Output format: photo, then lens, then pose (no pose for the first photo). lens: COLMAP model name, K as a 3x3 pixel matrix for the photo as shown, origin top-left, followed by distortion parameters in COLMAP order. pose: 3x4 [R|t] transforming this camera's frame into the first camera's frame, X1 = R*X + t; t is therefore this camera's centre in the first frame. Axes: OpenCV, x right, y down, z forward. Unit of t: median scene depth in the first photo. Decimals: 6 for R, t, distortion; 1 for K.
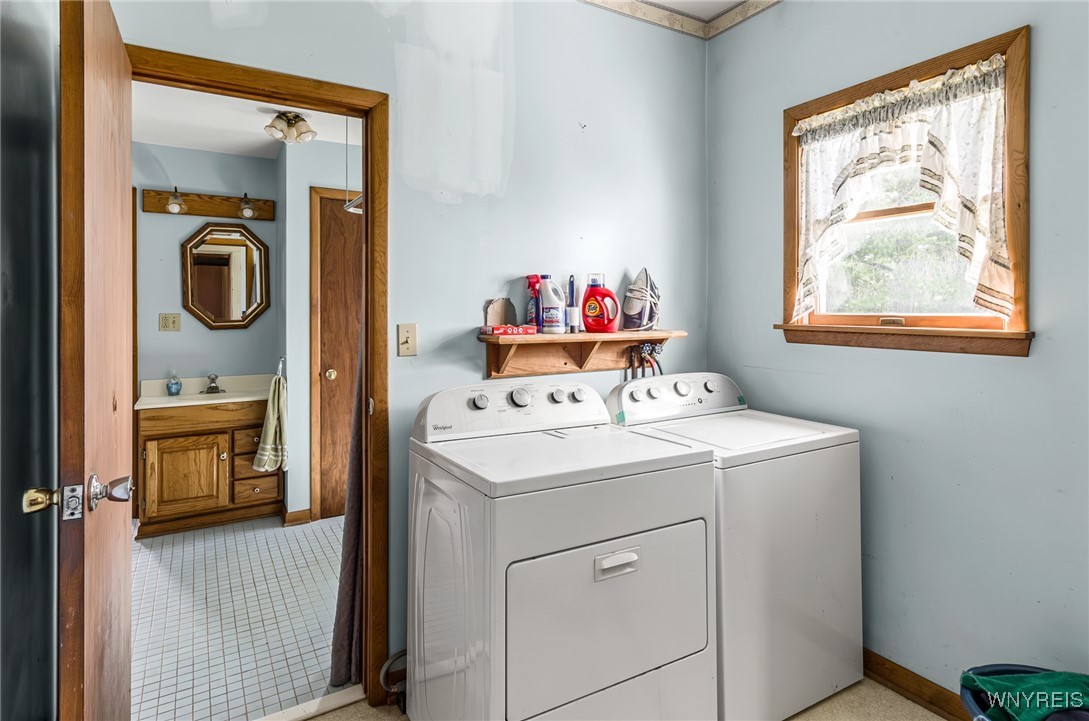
lens RADIAL K [[594.4, 0, 544.9], [0, 594.4, 309.1], [0, 0, 1]] dist [0.001644, -0.000168]
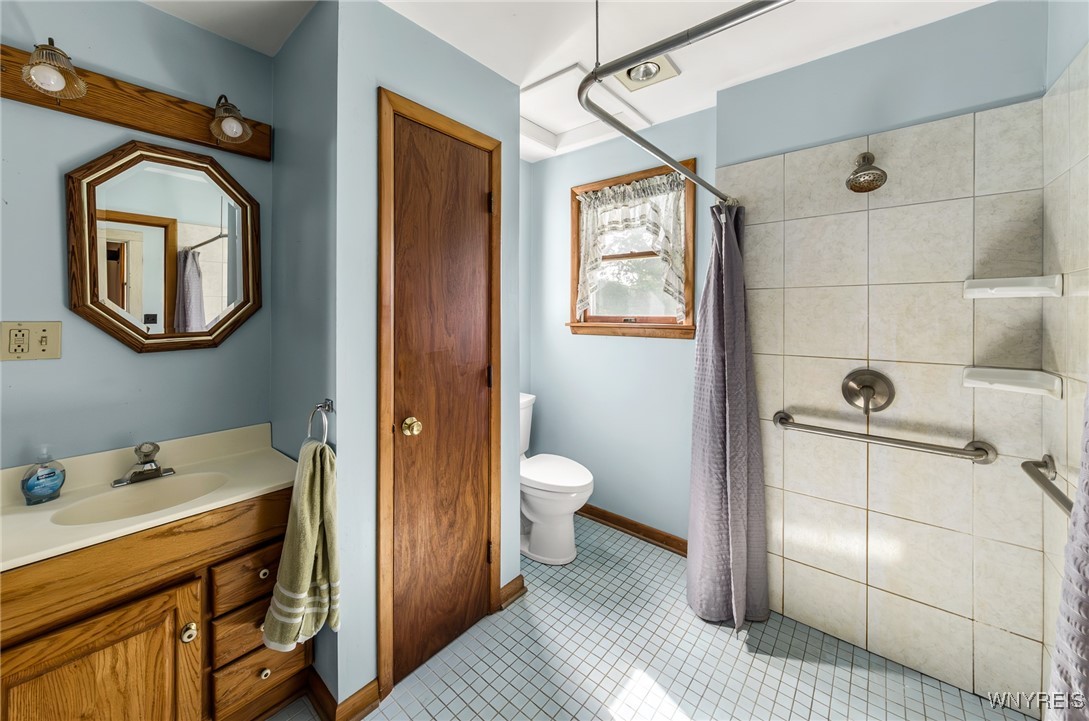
lens RADIAL K [[412.5, 0, 541.2], [0, 412.5, 310.9], [0, 0, 1]] dist [-0.007037, 0.000444]
pose [[0.943940, 0.000717, 0.330115, -0.373657], [0.000704, 0.999991, -0.004184, 0.000809], [-0.330115, 0.004182, 0.943931, 0.588373]]
